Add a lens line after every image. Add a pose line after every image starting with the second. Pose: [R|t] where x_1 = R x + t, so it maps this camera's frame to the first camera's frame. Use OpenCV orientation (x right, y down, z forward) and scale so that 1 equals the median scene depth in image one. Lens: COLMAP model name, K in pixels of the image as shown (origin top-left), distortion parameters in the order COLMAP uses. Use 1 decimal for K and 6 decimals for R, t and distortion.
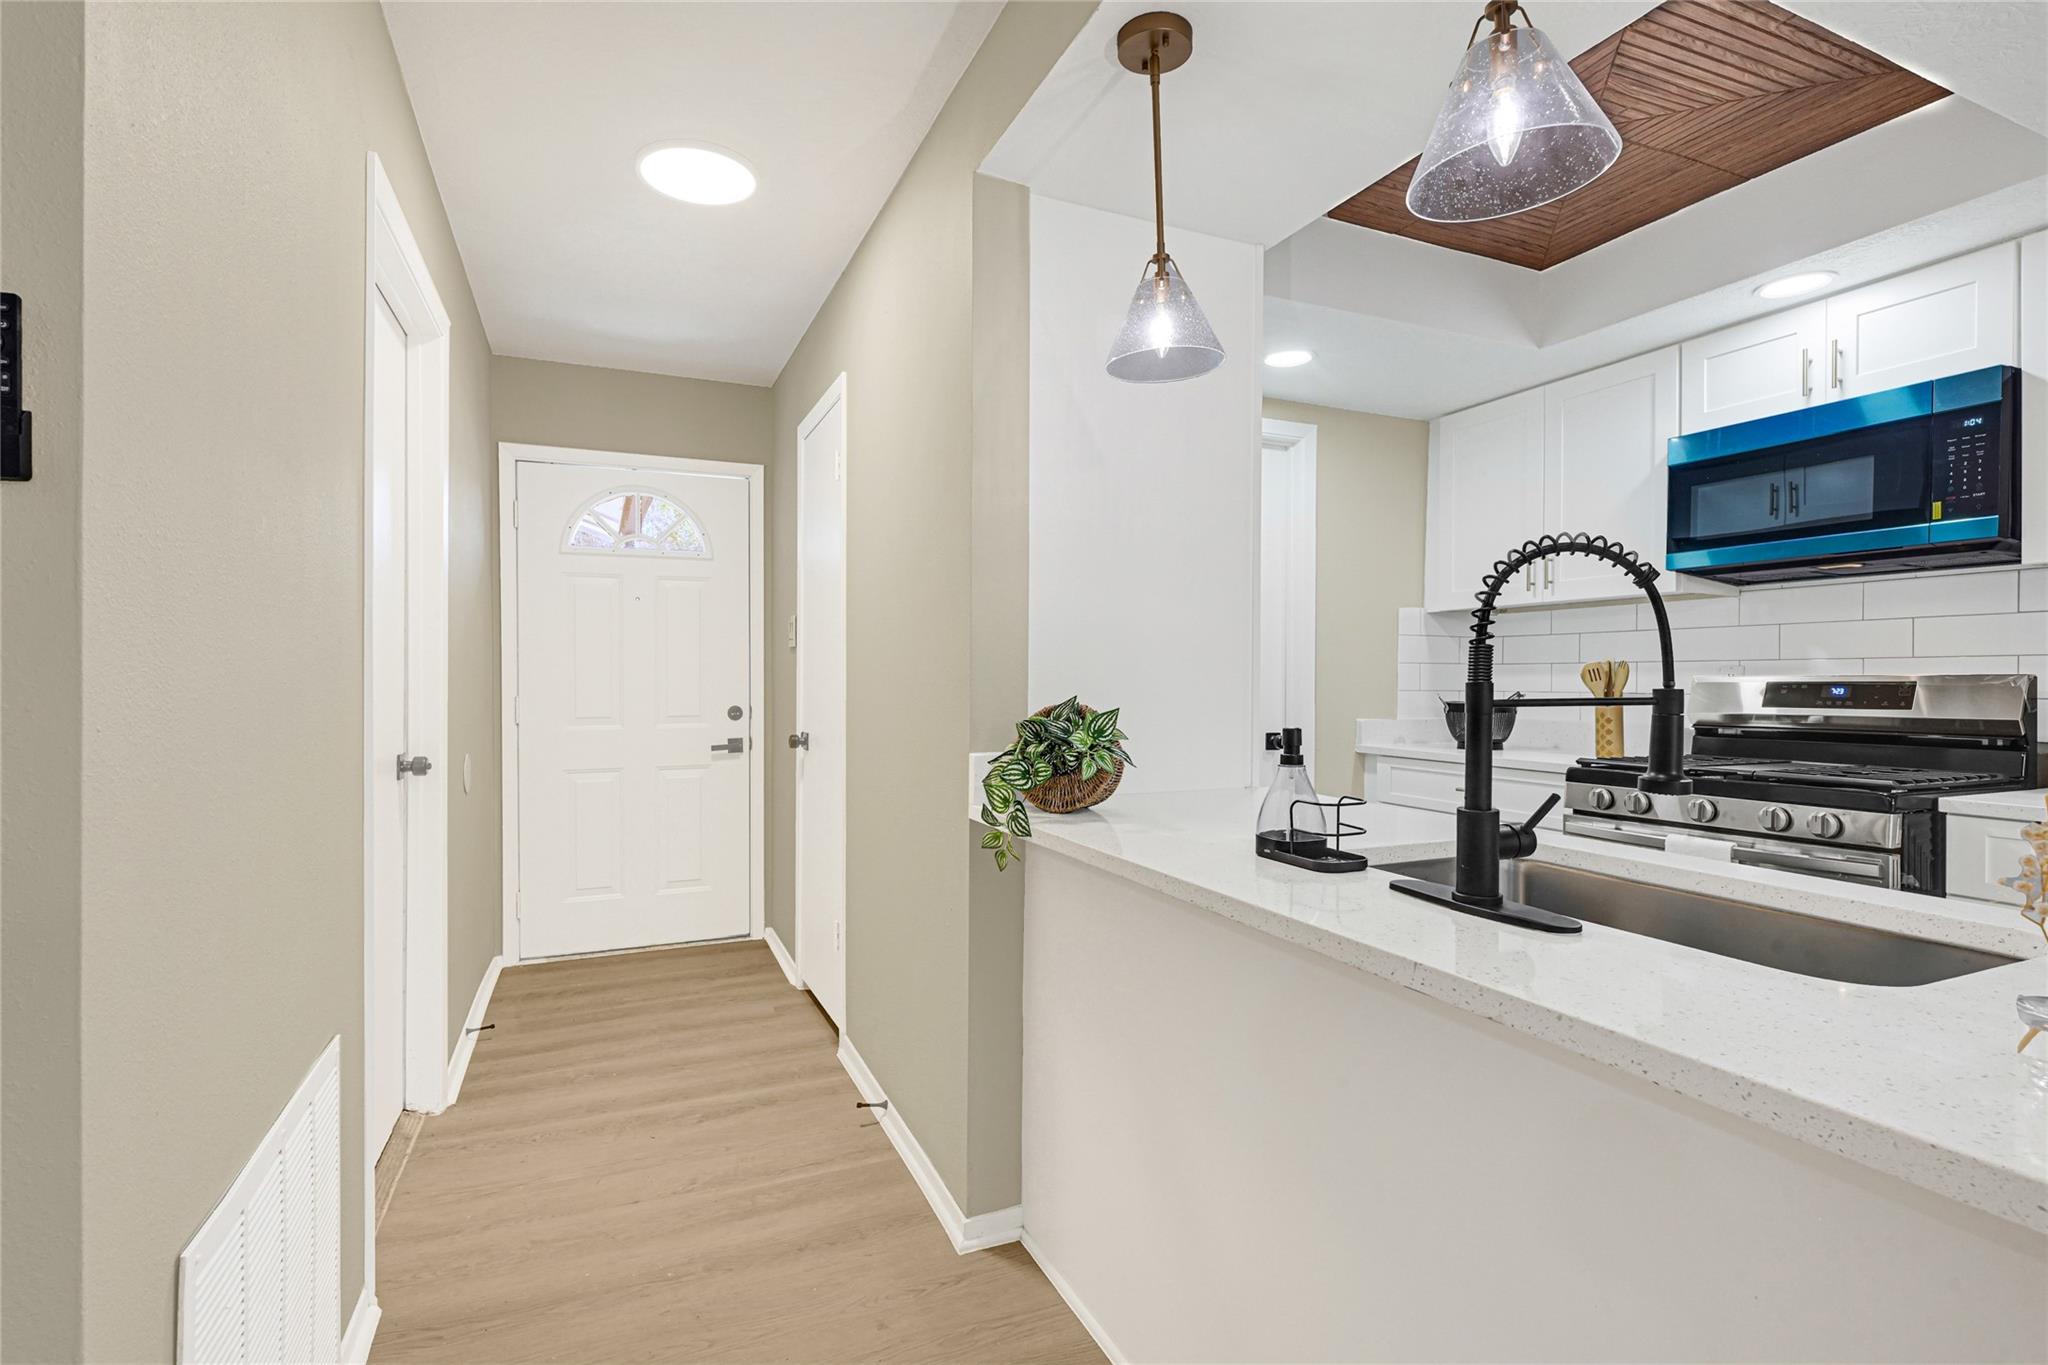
lens RADIAL K [[866.8, 0, 1026.2], [0, 866.8, 675.1], [0, 0, 1]] dist [0.009563, 0.000047]
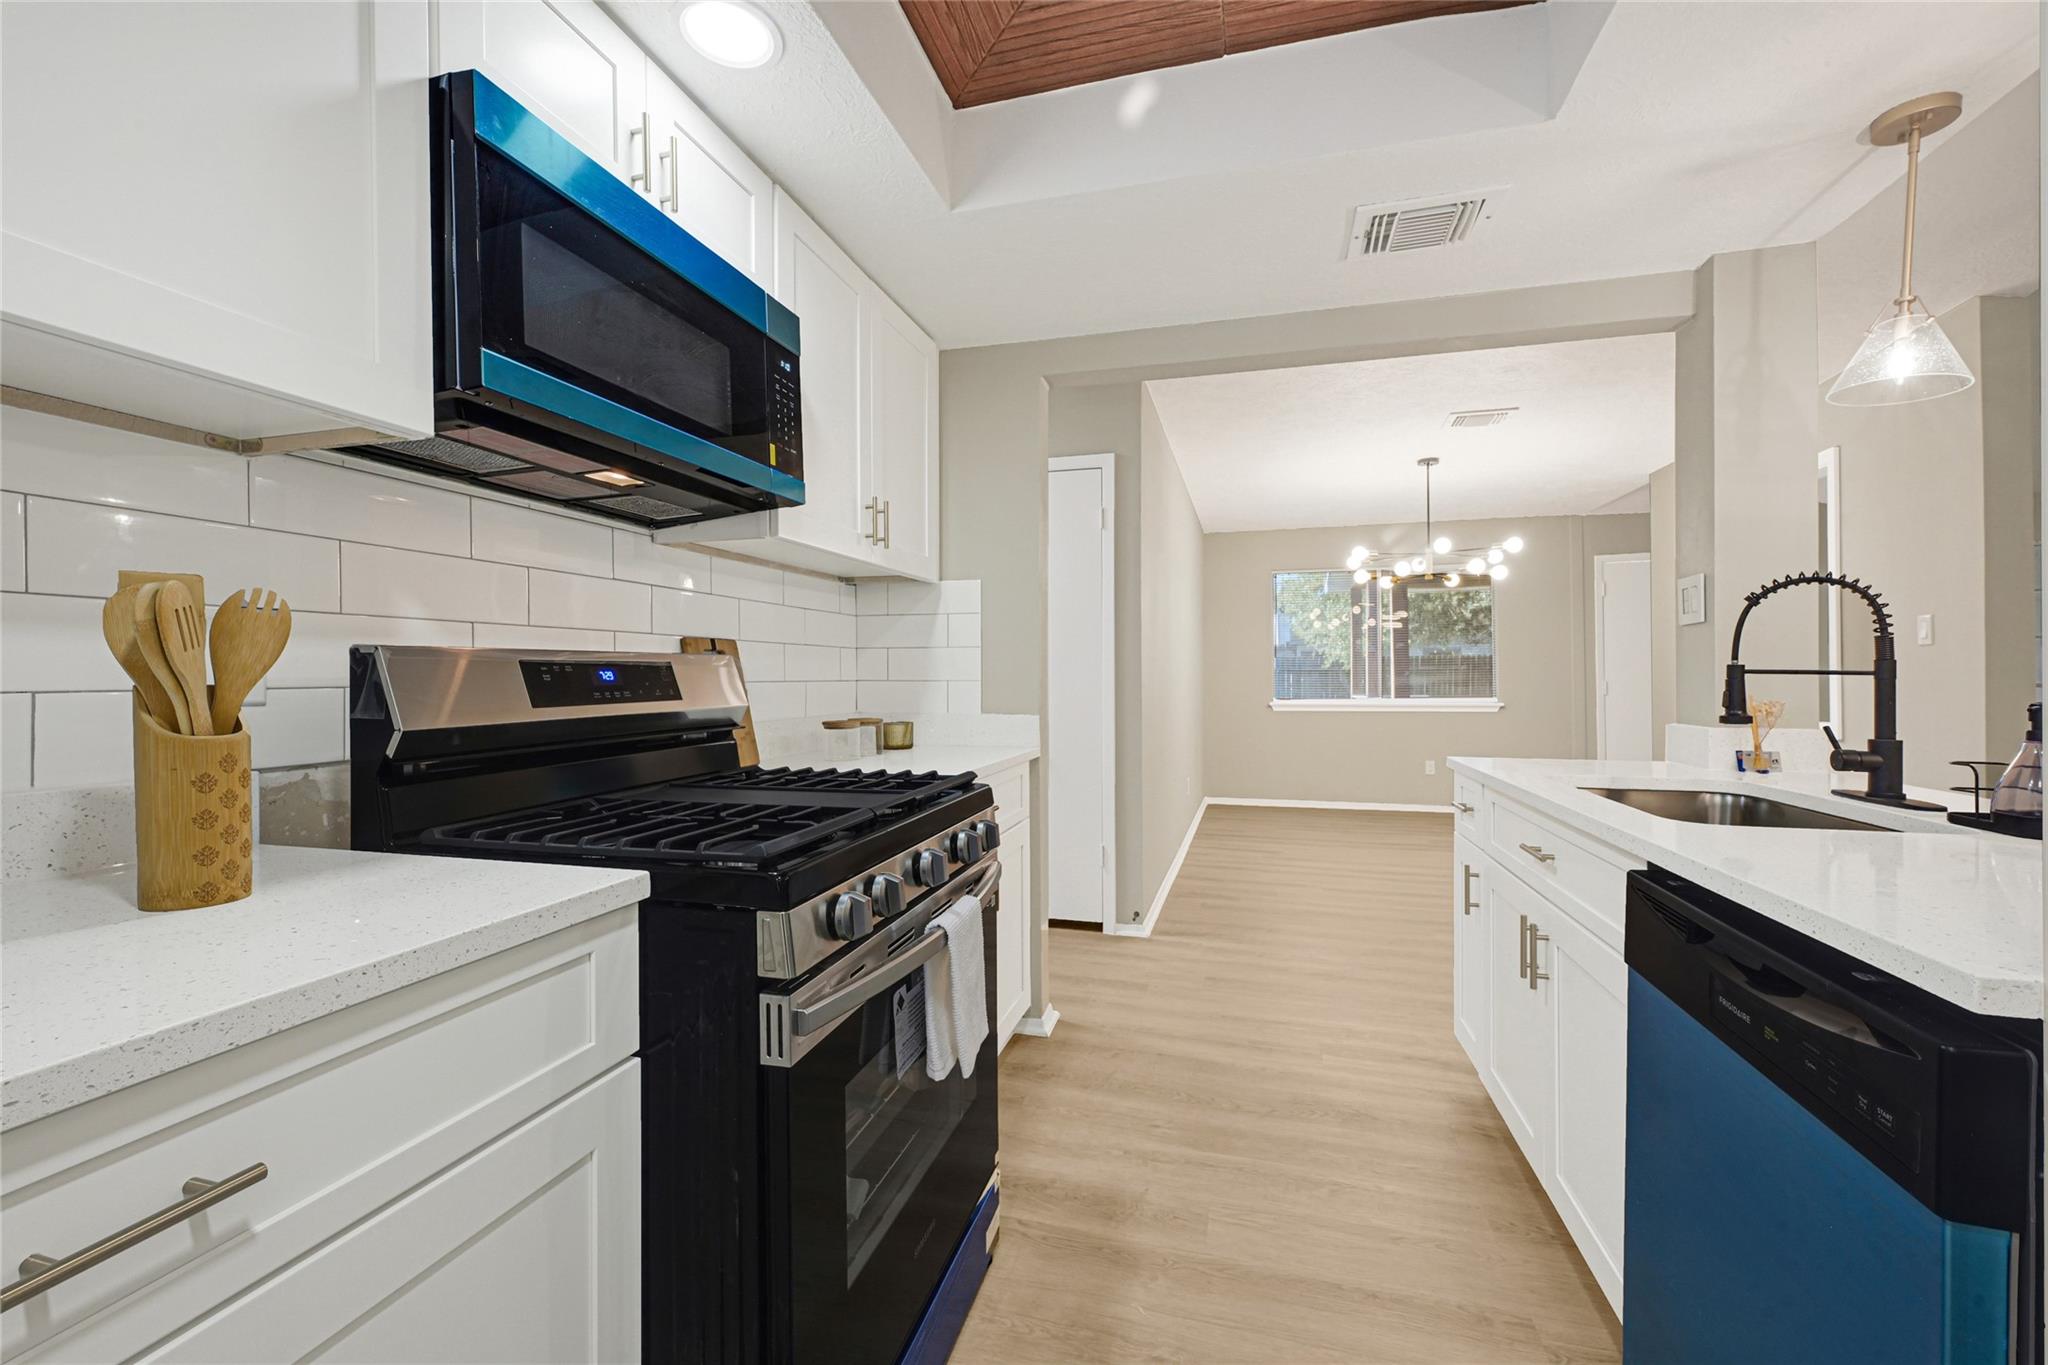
lens RADIAL K [[866.8, 0, 1026.2], [0, 866.8, 675.1], [0, 0, 1]] dist [0.009563, 0.000047]
pose [[-0.801667, -0.003864, 0.597759, 0.362362], [-0.005838, 0.999982, -0.001367, 0.019762], [-0.597743, -0.004586, -0.801675, 1.527371]]
